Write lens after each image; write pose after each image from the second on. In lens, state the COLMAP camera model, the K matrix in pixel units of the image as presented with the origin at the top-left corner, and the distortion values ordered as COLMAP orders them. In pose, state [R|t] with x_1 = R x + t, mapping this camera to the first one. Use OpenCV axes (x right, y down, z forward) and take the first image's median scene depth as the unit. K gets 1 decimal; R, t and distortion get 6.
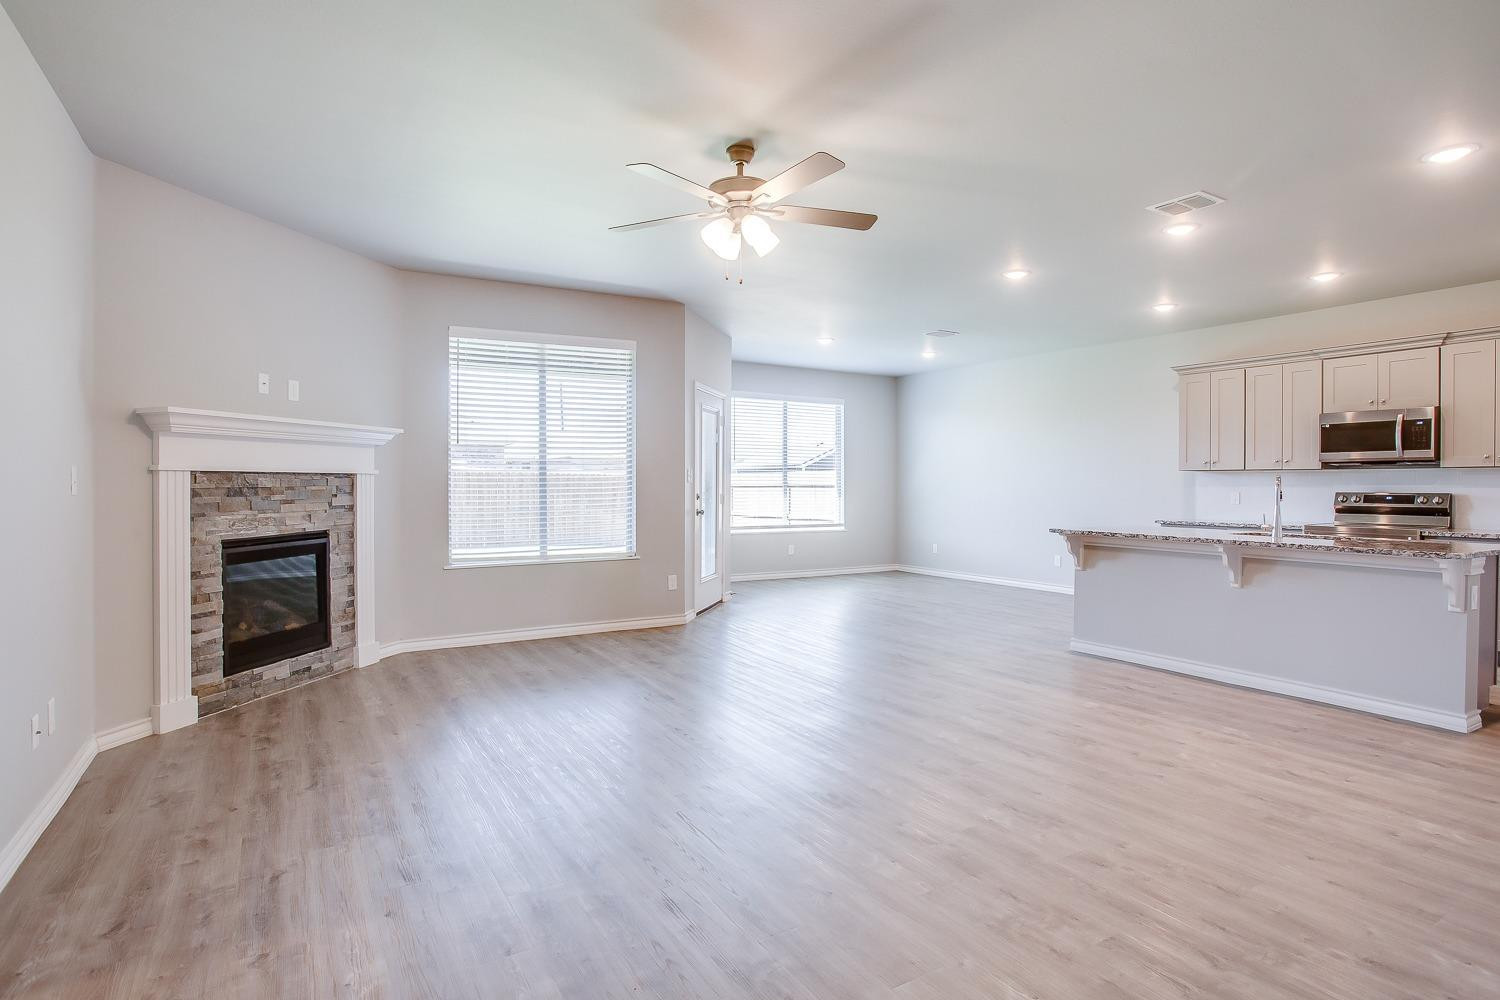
lens RADIAL K [[796.7, 0, 742.6], [0, 796.7, 484.6], [0, 0, 1]] dist [-0.074447, 0.042959]
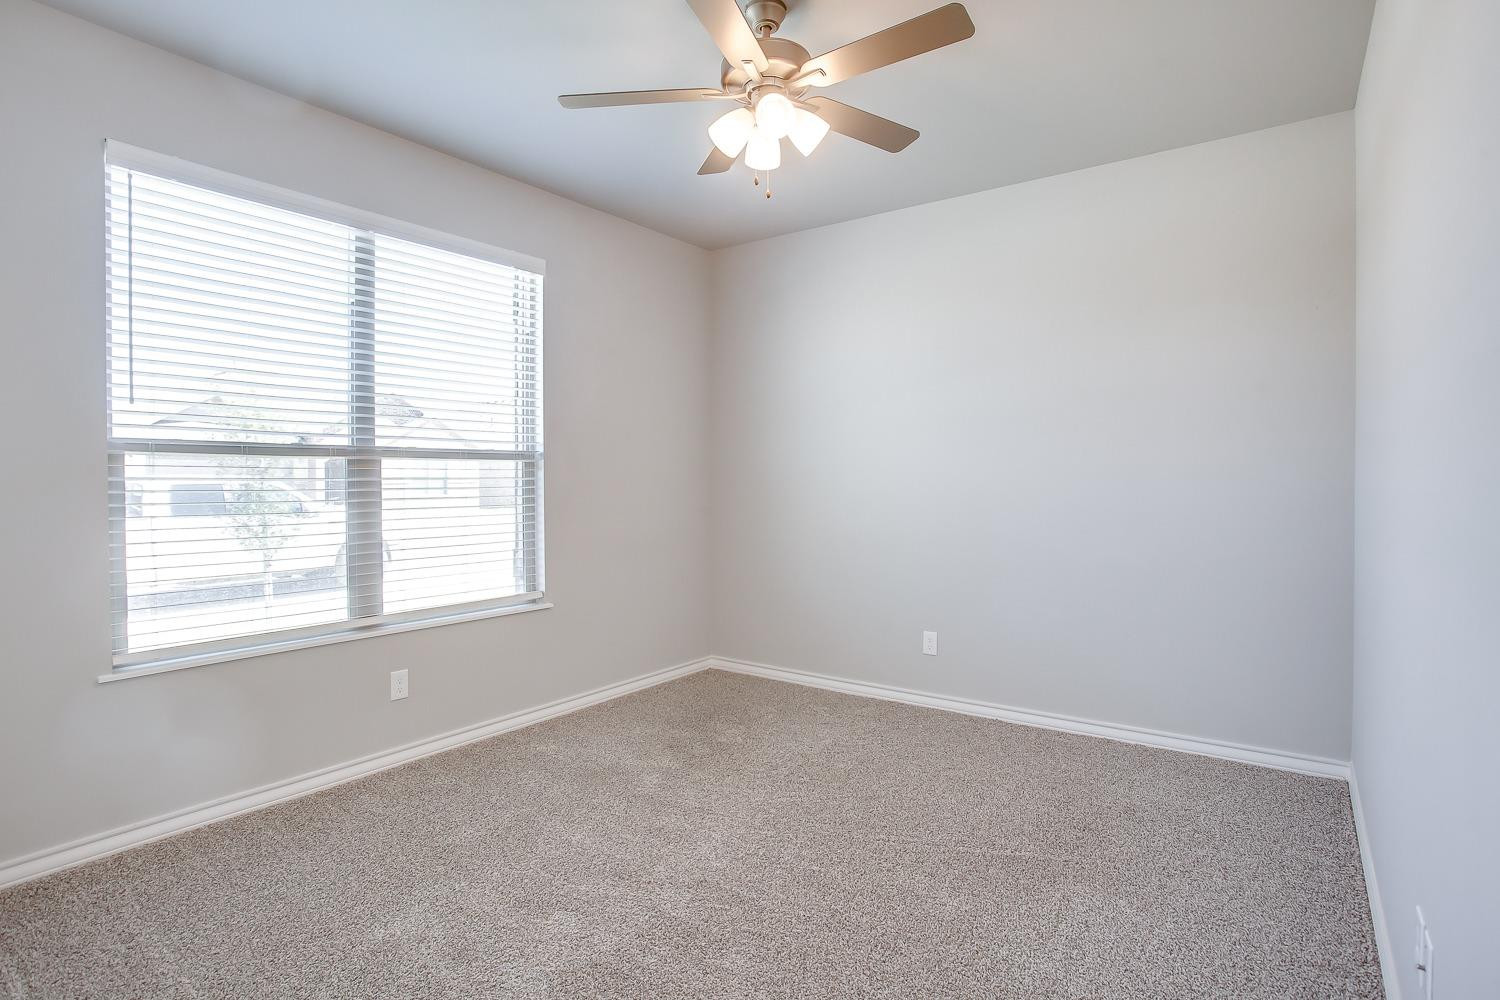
lens RADIAL K [[796.7, 0, 742.6], [0, 796.7, 484.6], [0, 0, 1]] dist [-0.074447, 0.042959]
pose [[0.915976, -0.000595, 0.401233, 0.130294], [0.000245, 1.000000, 0.000924, -0.002027], [-0.401233, -0.000748, 0.915976, 1.168979]]
